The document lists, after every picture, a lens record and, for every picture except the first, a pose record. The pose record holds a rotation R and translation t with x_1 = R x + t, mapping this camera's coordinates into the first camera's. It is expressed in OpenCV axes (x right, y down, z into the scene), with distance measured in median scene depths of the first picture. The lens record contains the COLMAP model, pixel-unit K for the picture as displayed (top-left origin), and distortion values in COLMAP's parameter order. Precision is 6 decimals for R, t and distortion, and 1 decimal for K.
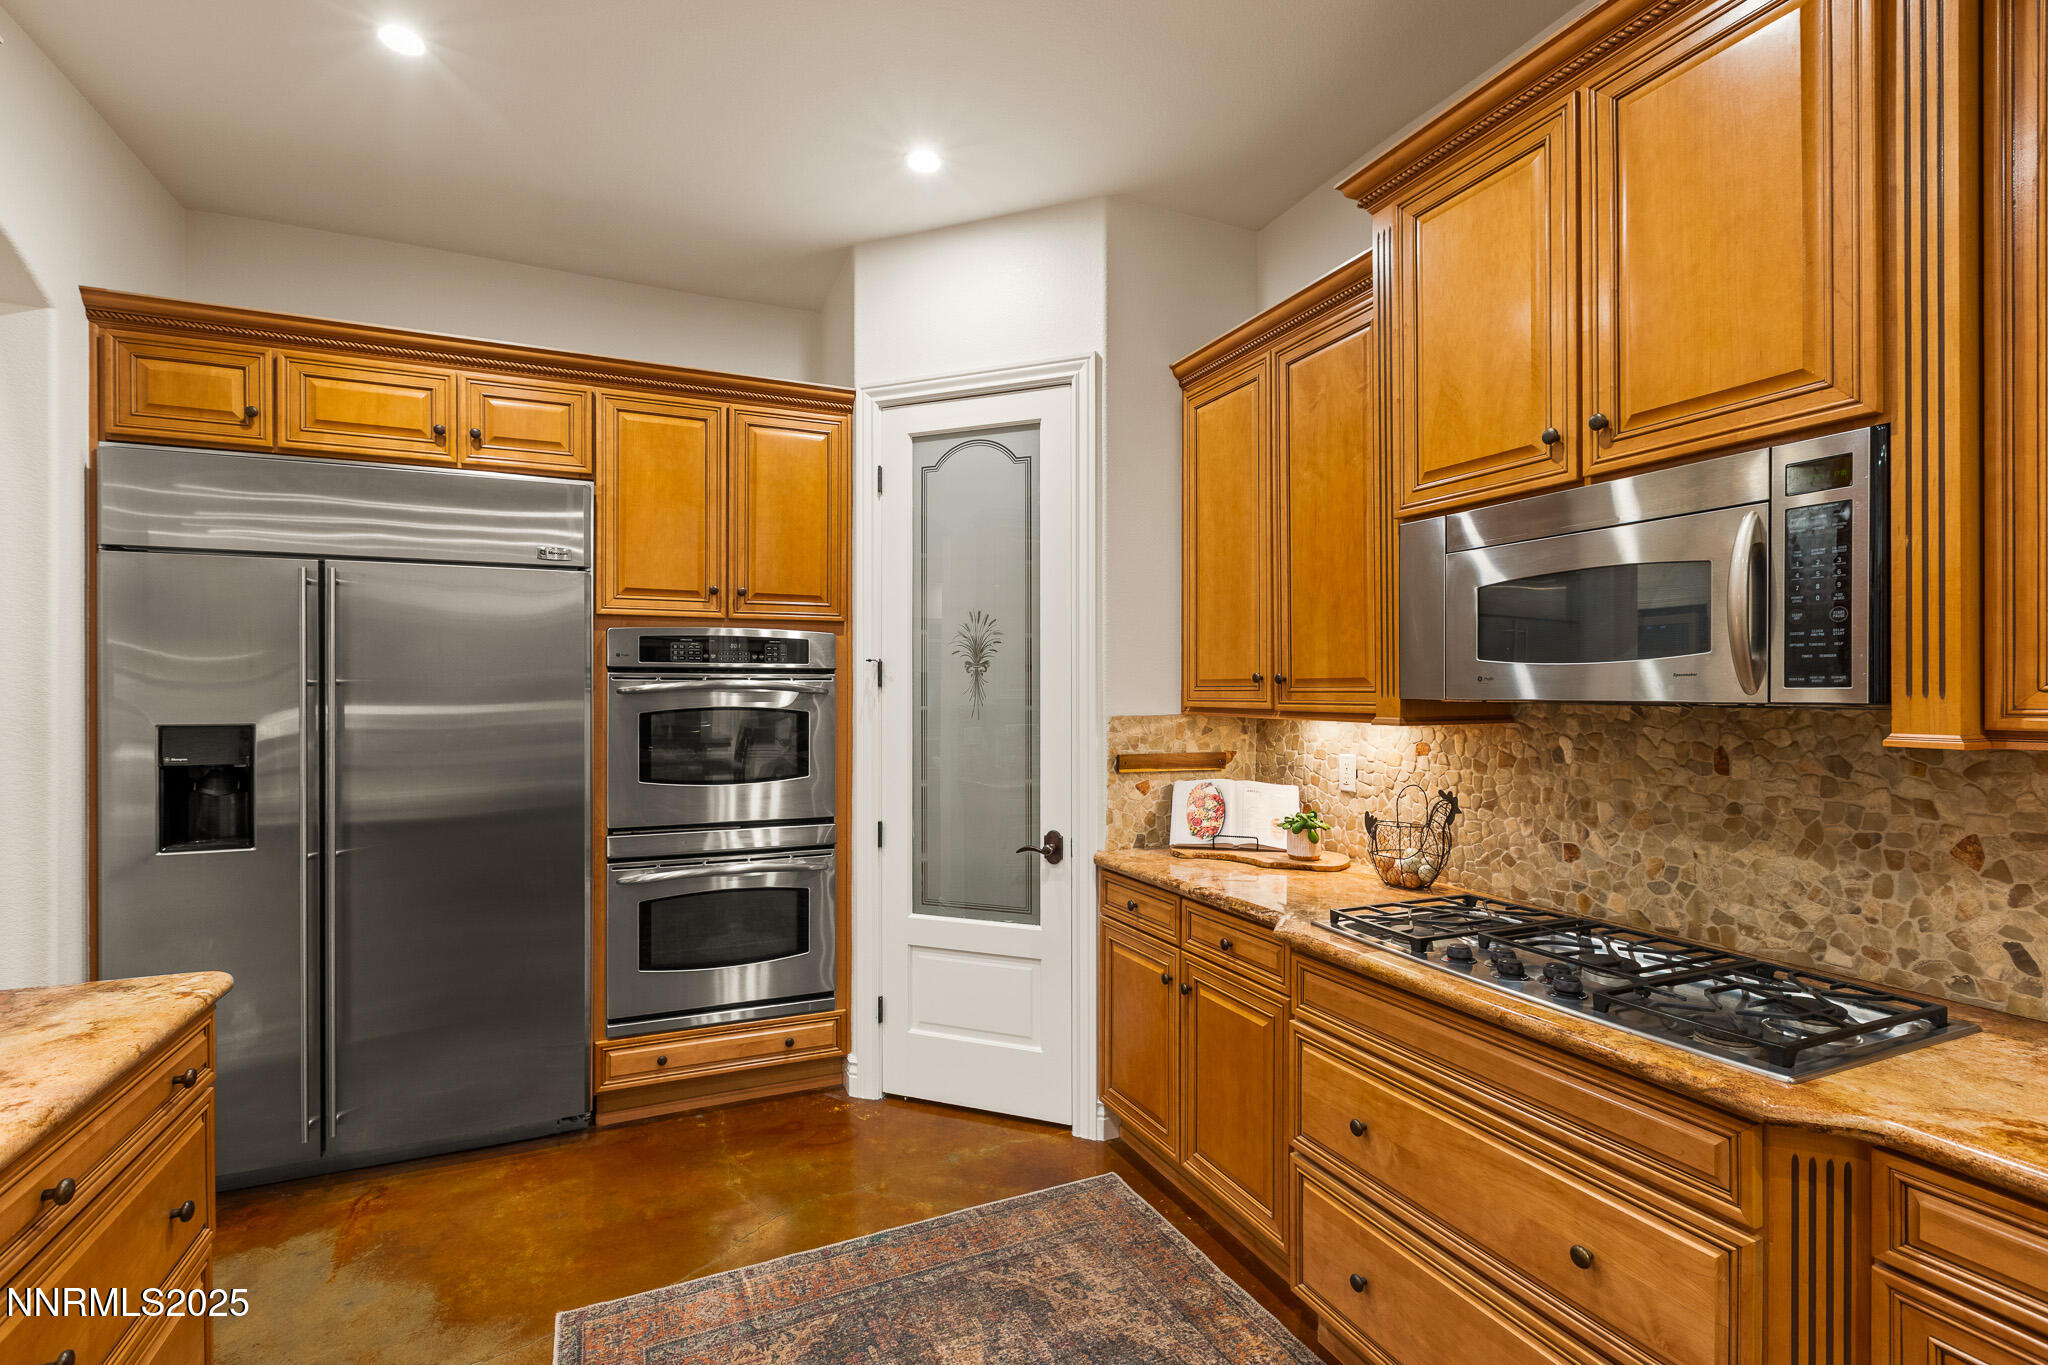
lens RADIAL K [[949.9, 0, 1018.1], [0, 949.9, 685.9], [0, 0, 1]] dist [0.001505, 0.000117]
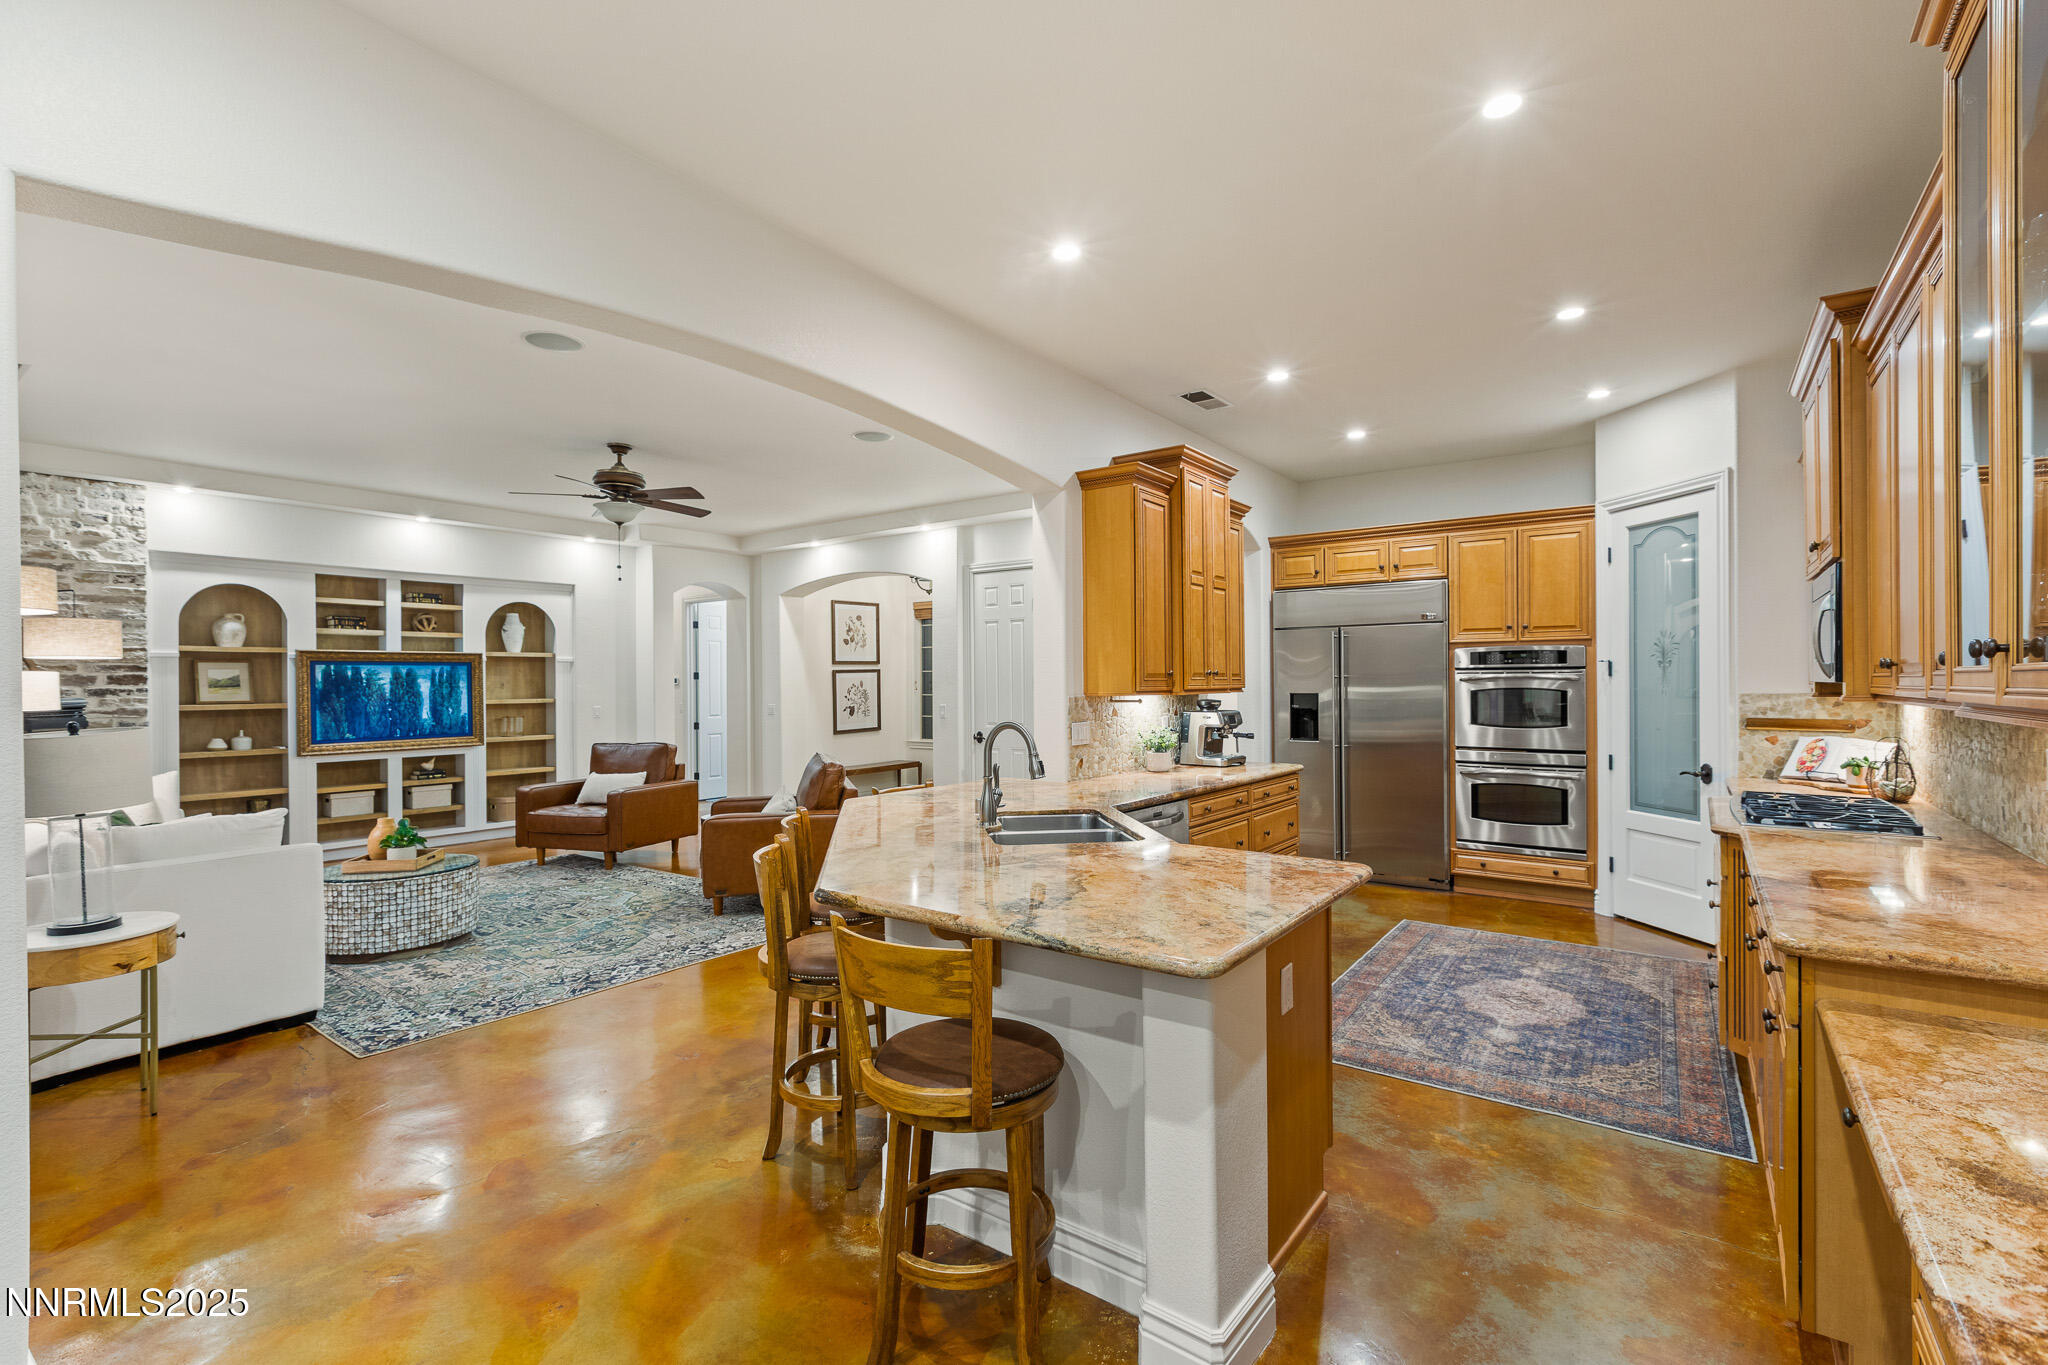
lens RADIAL K [[900.2, 0, 1026.4], [0, 900.2, 695.1], [0, 0, 1]] dist [0.000528, 0.000123]
pose [[0.497047, 0.009134, -0.867675, 0.803272], [0.010138, 0.999815, 0.016333, -0.002202], [0.867664, -0.016915, 0.496863, -0.782983]]
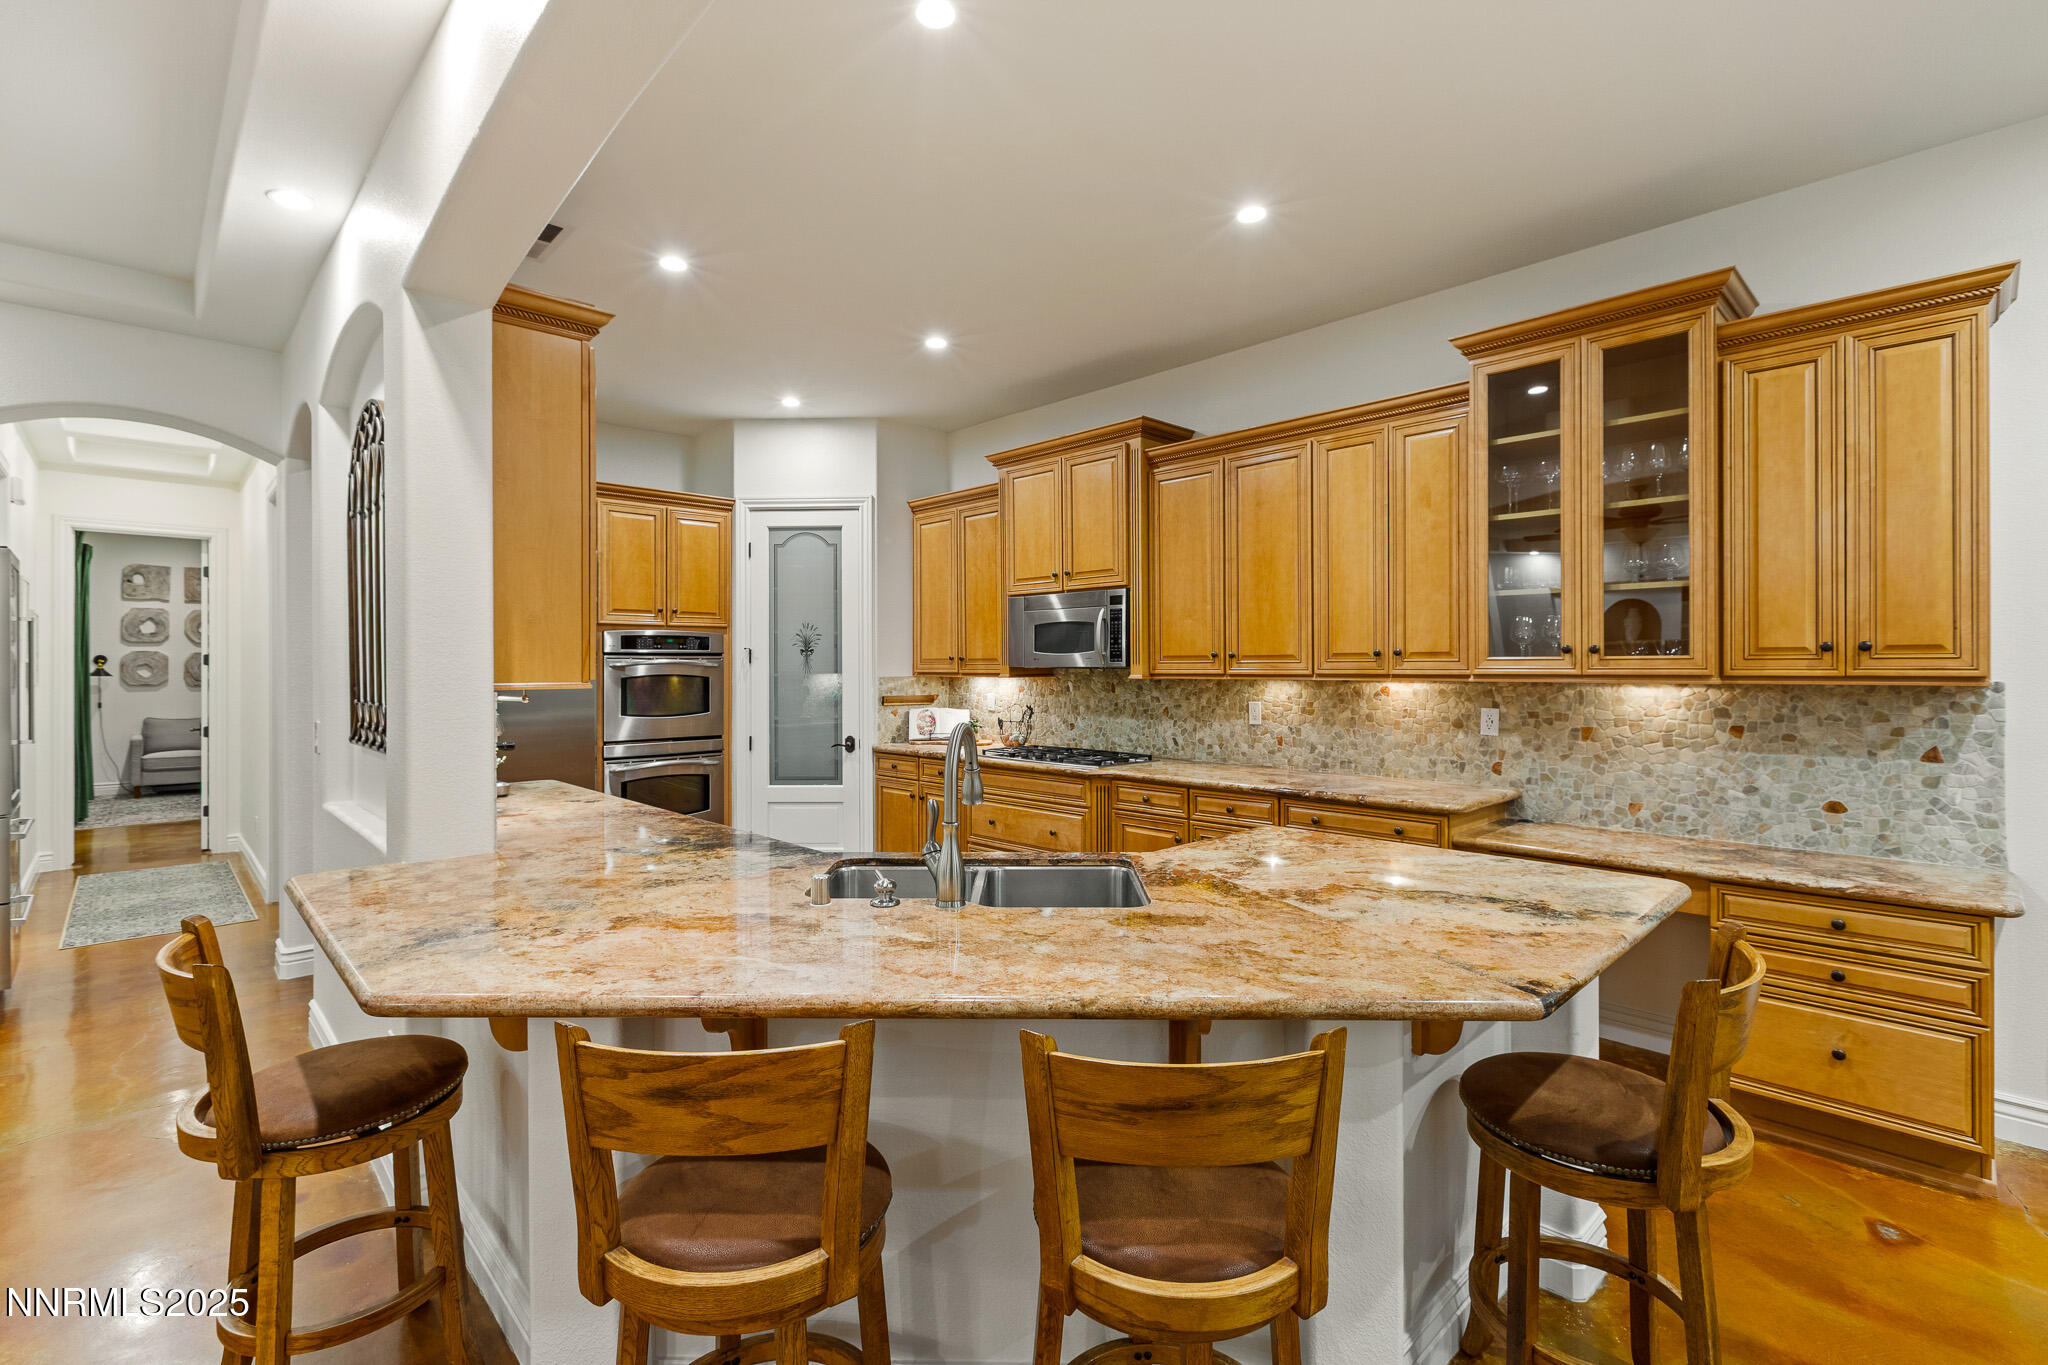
lens RADIAL K [[916.9, 0, 1012.1], [0, 916.9, 674.6], [0, 0, 1]] dist [0.002503, 0.000158]
pose [[0.943069, -0.007480, 0.332512, -0.279374], [0.002581, 0.999882, 0.015172, -0.001880], [-0.332586, -0.013451, 0.942977, -0.909781]]
